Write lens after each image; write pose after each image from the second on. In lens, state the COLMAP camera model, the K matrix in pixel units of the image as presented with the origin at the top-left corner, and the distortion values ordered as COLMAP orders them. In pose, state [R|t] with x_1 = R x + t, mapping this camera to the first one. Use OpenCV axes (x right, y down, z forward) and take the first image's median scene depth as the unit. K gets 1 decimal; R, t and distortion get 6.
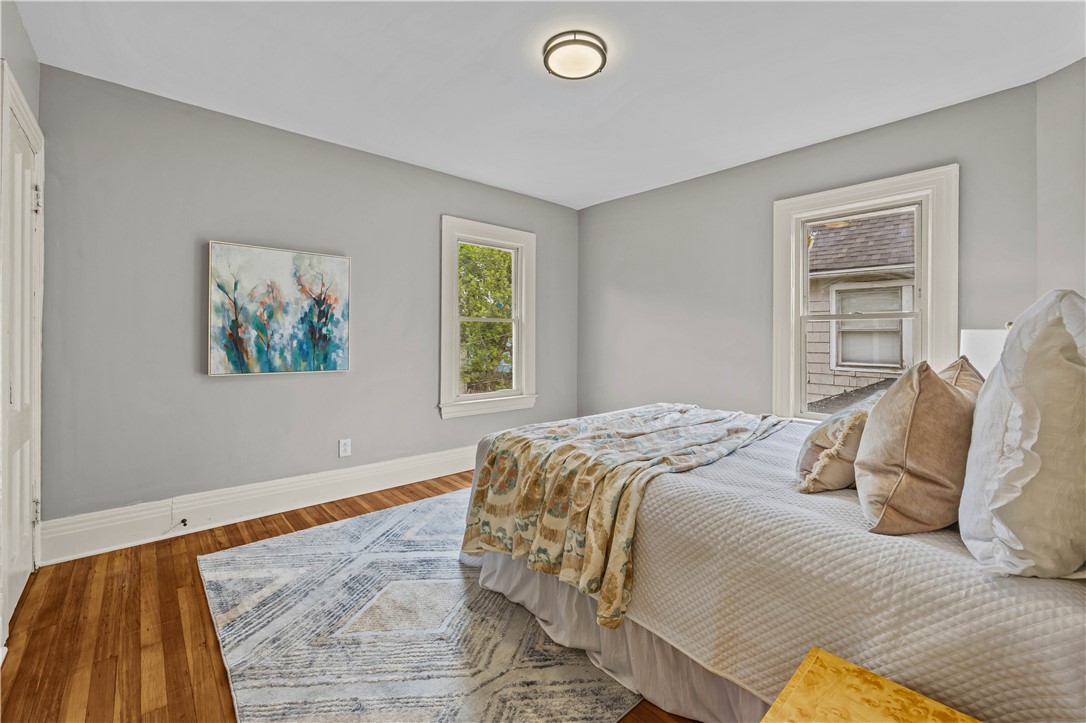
lens RADIAL K [[426.1, 0, 549.6], [0, 426.1, 350.6], [0, 0, 1]] dist [-0.001531, 0.000209]
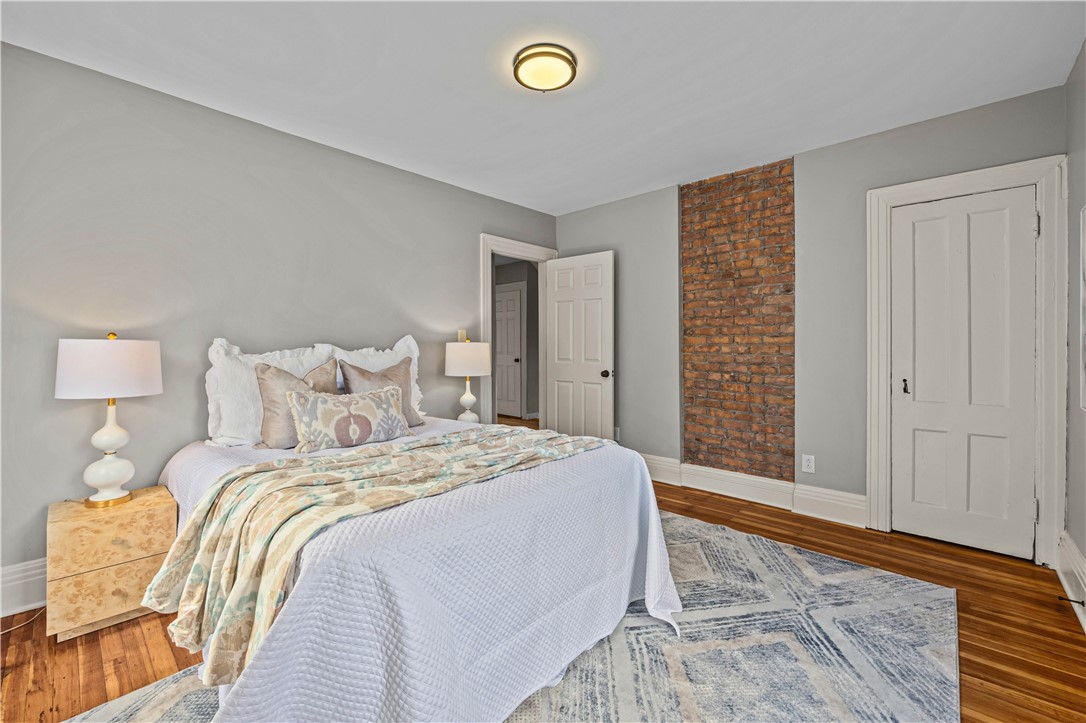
lens RADIAL K [[426.1, 0, 549.6], [0, 426.1, 350.6], [0, 0, 1]] dist [-0.001531, 0.000209]
pose [[-0.997793, 0.002708, -0.066342, 0.118084], [0.001691, 0.999880, 0.015380, -0.052870], [0.066375, 0.015234, -0.997678, 1.947135]]
